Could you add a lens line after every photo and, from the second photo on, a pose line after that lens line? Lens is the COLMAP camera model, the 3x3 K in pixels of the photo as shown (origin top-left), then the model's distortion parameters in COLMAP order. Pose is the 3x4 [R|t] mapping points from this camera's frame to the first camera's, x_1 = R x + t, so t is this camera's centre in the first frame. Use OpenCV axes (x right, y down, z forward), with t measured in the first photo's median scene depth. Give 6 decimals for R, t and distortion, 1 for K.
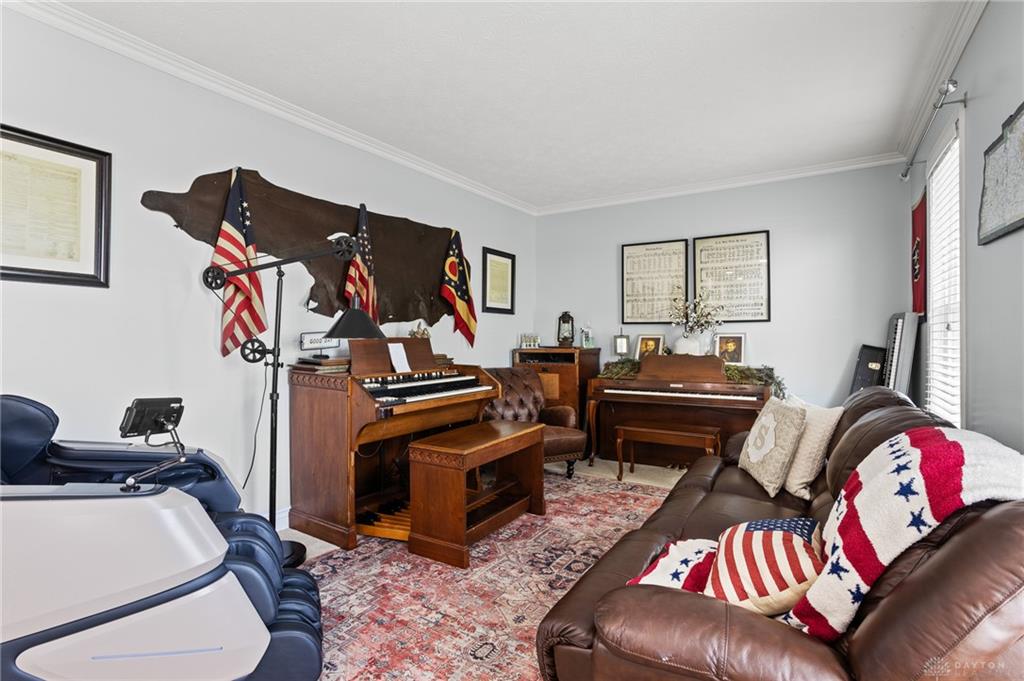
lens RADIAL K [[507.4, 0, 510.4], [0, 507.4, 336.5], [0, 0, 1]] dist [-0.071596, 0.041306]
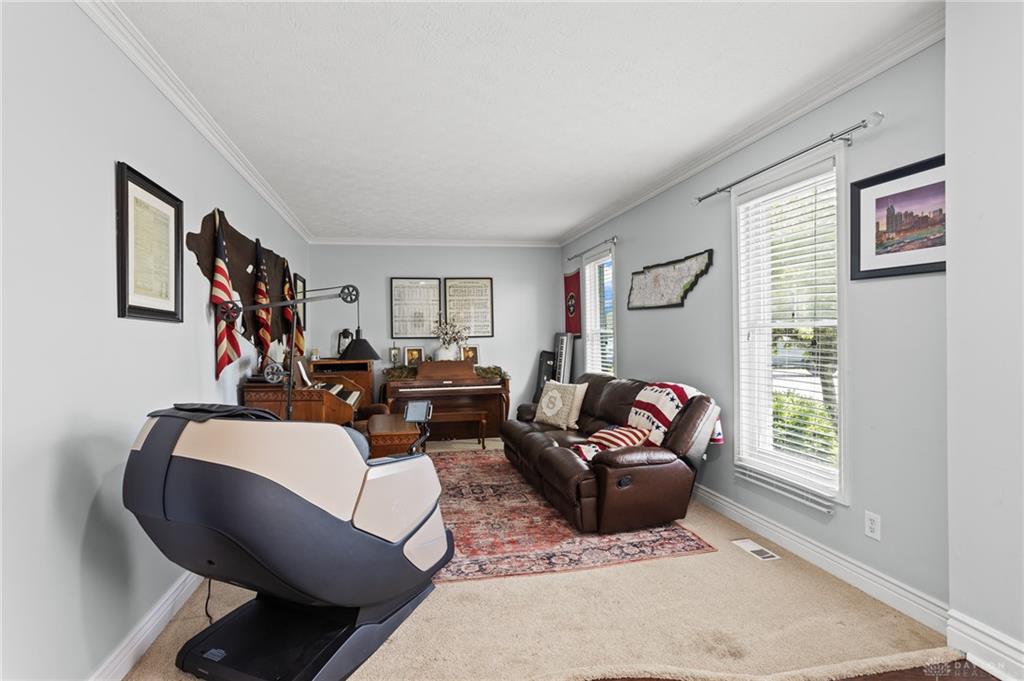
lens RADIAL K [[507.4, 0, 510.4], [0, 507.4, 336.5], [0, 0, 1]] dist [-0.071596, 0.041306]
pose [[0.711199, -0.008267, 0.702942, -0.553628], [0.012022, 0.999928, -0.000403, -0.030363], [-0.702888, 0.008738, 0.711247, -0.157284]]
